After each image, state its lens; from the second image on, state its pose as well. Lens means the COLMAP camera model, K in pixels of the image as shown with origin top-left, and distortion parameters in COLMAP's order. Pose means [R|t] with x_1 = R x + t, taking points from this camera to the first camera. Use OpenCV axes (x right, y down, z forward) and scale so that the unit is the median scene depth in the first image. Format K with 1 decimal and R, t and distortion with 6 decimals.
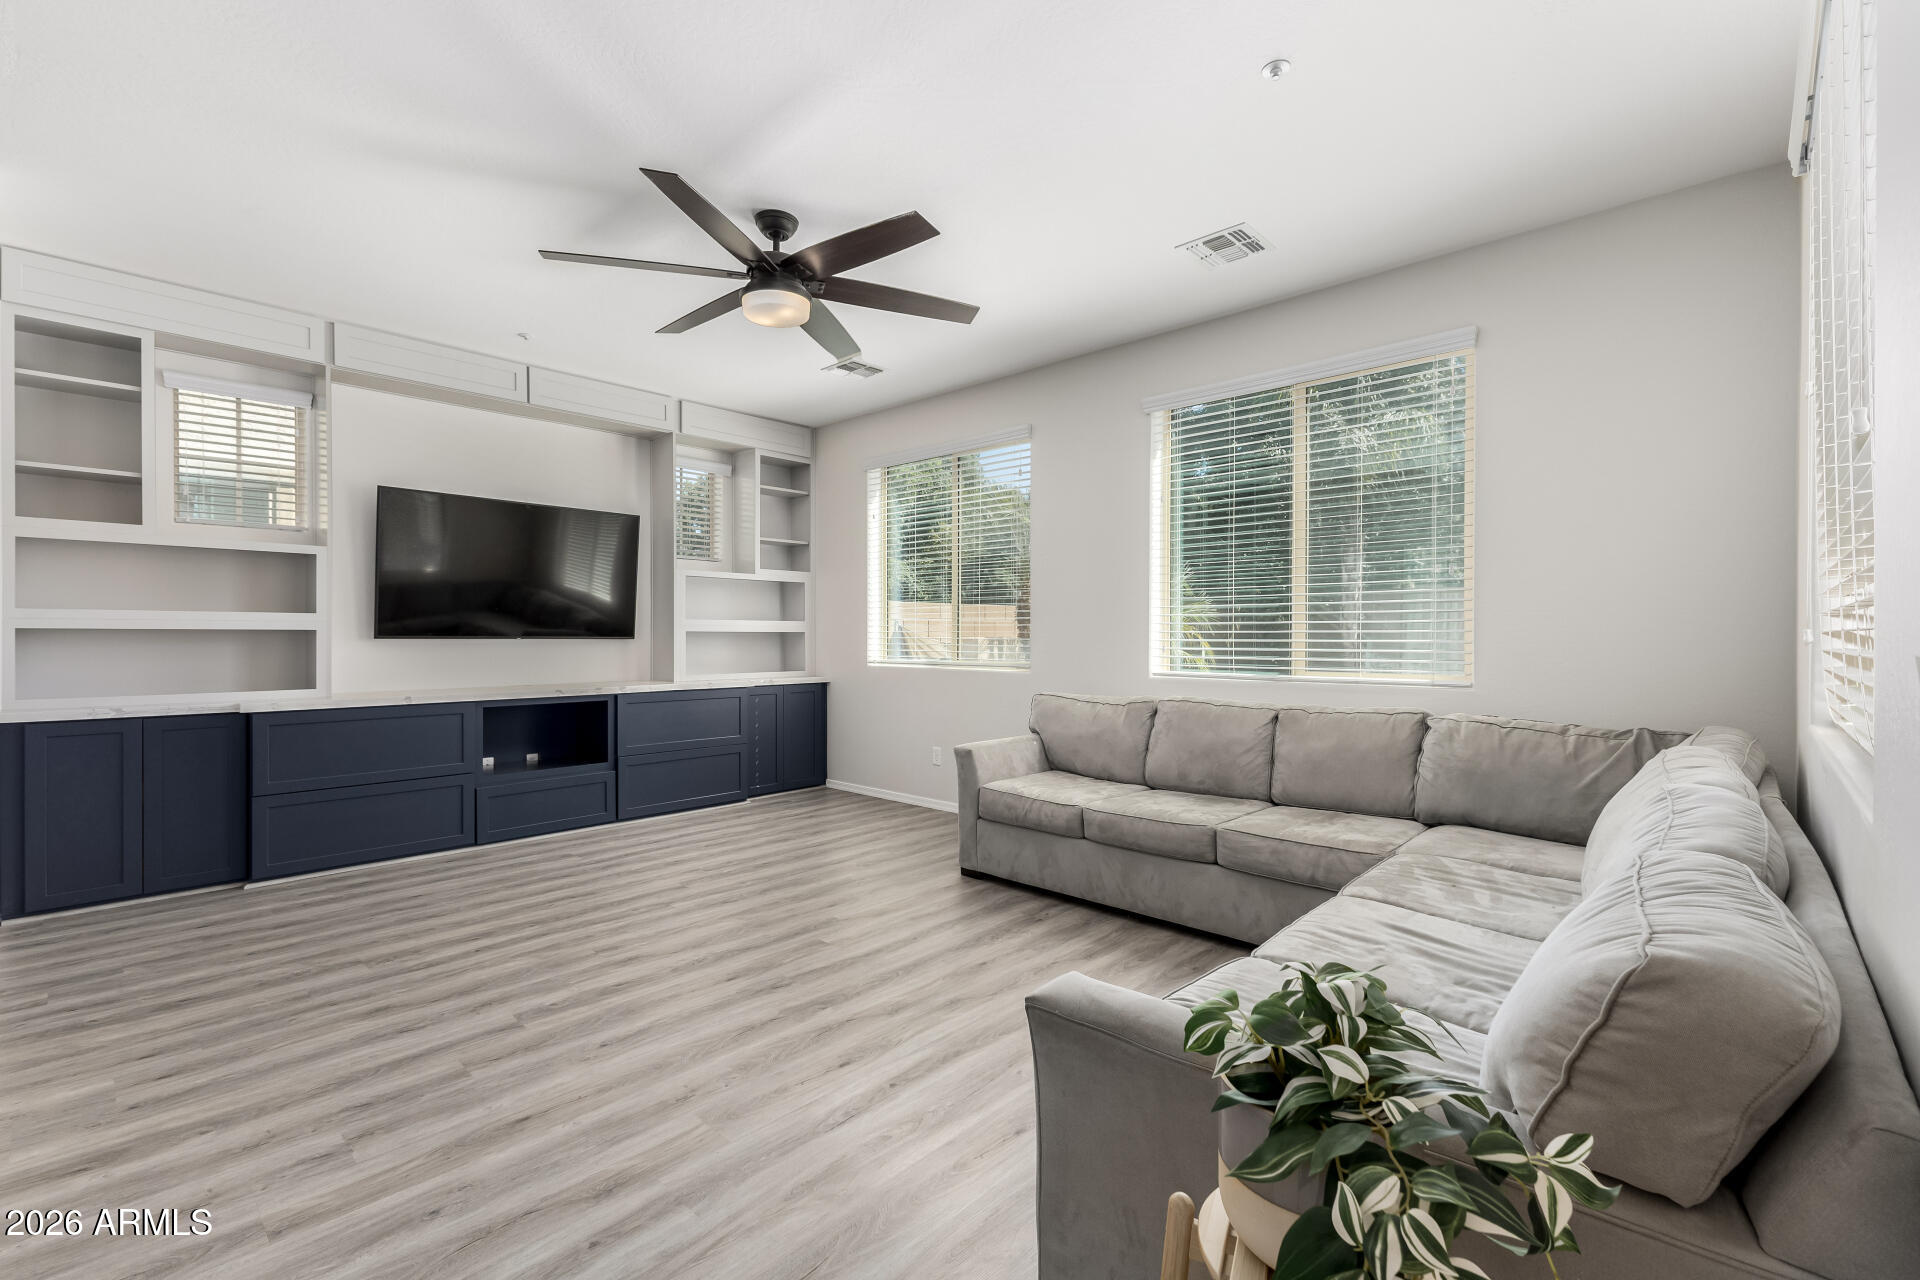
lens RADIAL K [[833.6, 0, 965.6], [0, 833.6, 647.9], [0, 0, 1]] dist [0.000749, 0.000226]
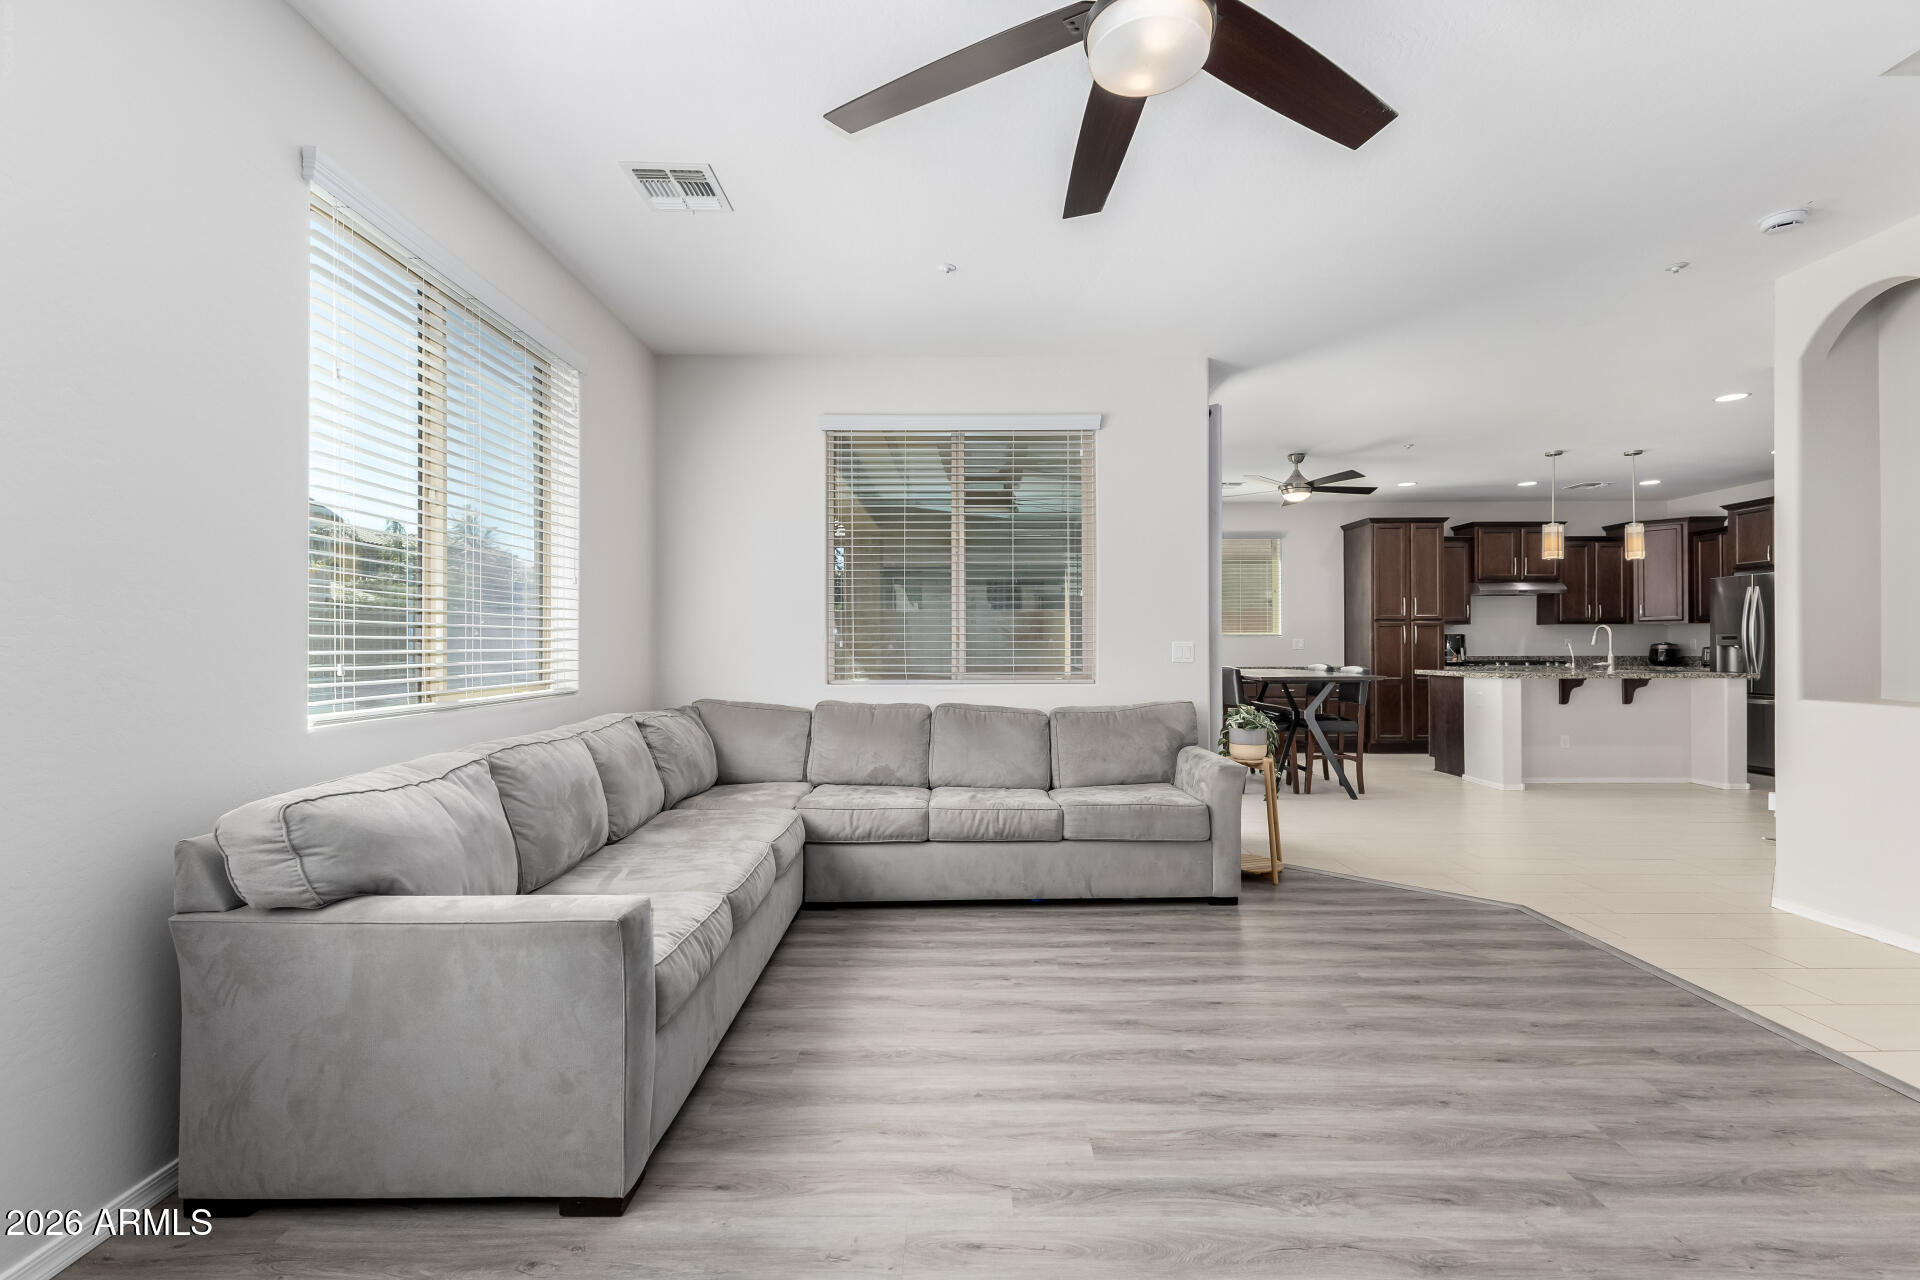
lens RADIAL K [[833.6, 0, 965.6], [0, 833.6, 647.9], [0, 0, 1]] dist [0.000749, 0.000226]
pose [[-0.686998, -0.003034, 0.726653, -0.697808], [0.011026, 0.999833, 0.014598, -0.026838], [-0.726576, 0.018040, -0.686849, 1.890634]]
